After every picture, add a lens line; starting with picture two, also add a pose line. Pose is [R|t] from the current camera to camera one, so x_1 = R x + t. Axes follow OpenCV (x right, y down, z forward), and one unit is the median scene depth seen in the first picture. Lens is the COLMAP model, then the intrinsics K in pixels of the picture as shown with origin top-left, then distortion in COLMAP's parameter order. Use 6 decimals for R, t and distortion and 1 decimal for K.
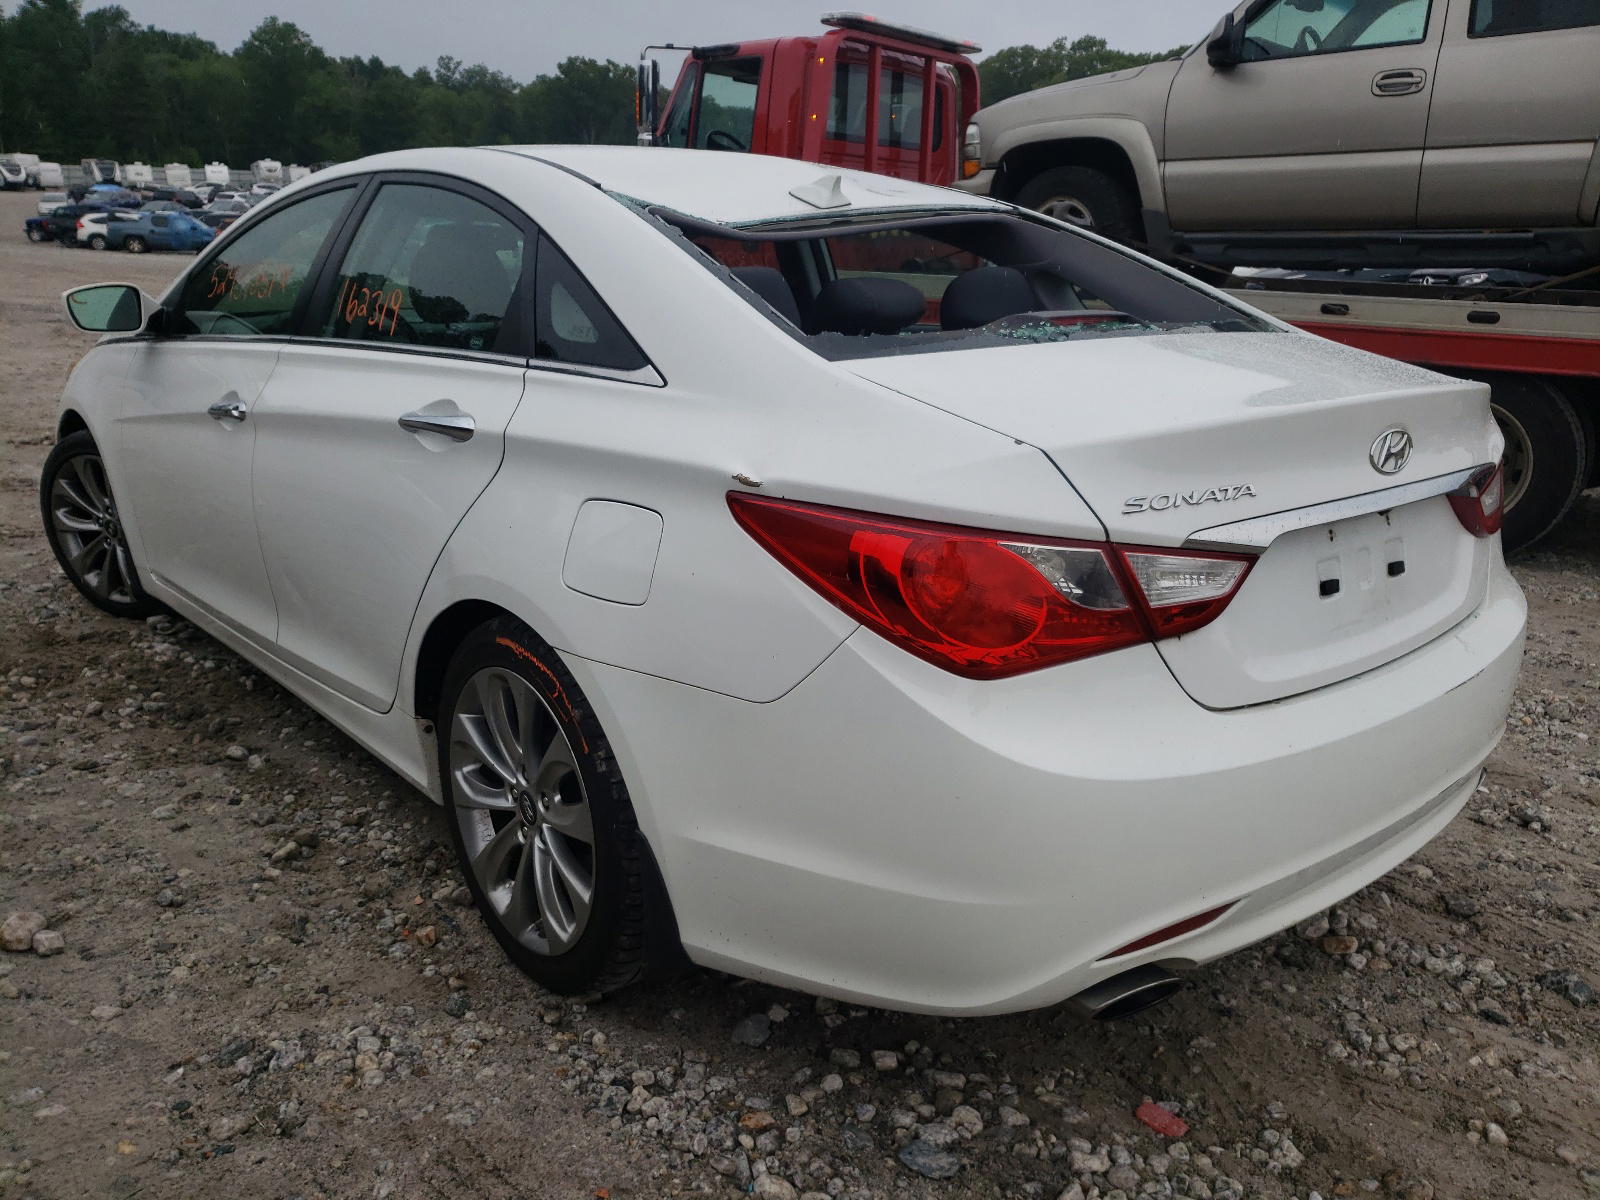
lens RADIAL K [[1214.7, 0, 796.8], [0, 1214.7, 597.6], [0, 0, 1]] dist [0.005676, 0.004411]
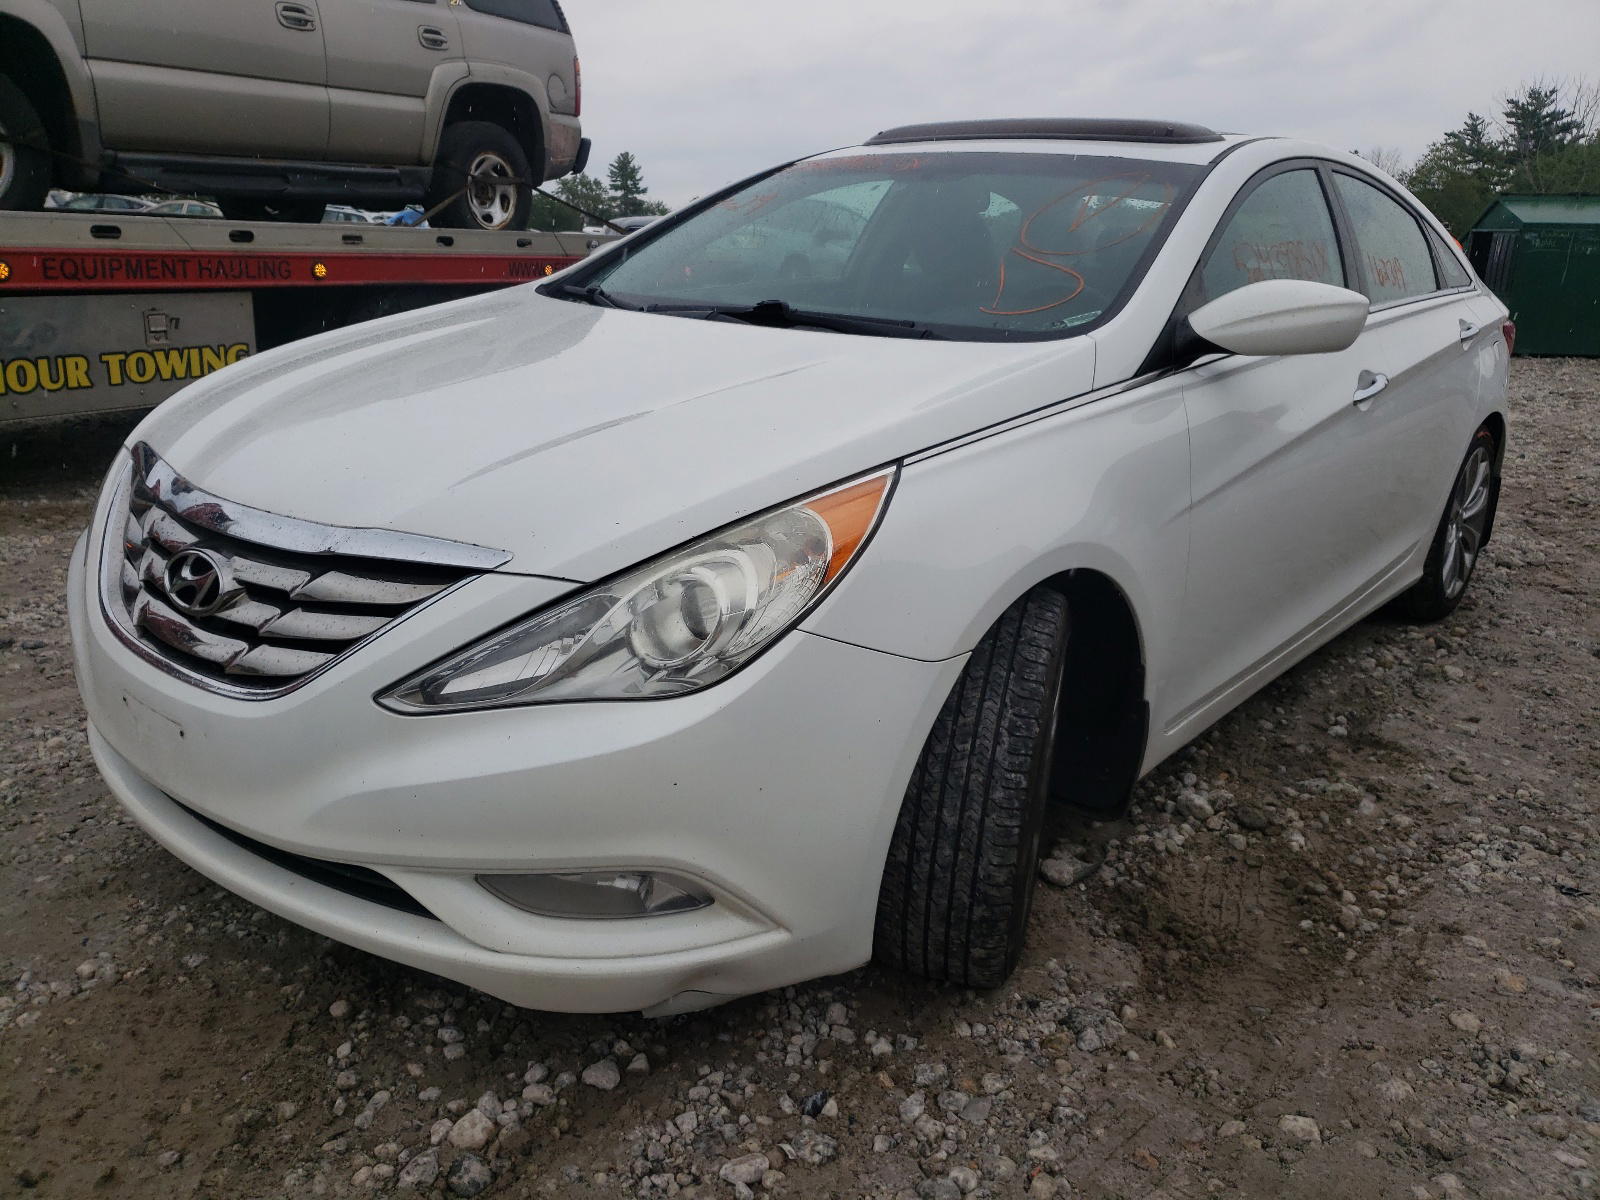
lens RADIAL K [[1214.7, 0, 796.4], [0, 1214.7, 600.1], [0, 0, 1]] dist [0.005676, 0.004411]
pose [[-0.165196, -0.330288, 0.929312, -0.635124], [0.217717, 0.906800, 0.360989, -0.226532], [-0.961930, 0.261961, -0.077890, 0.715060]]
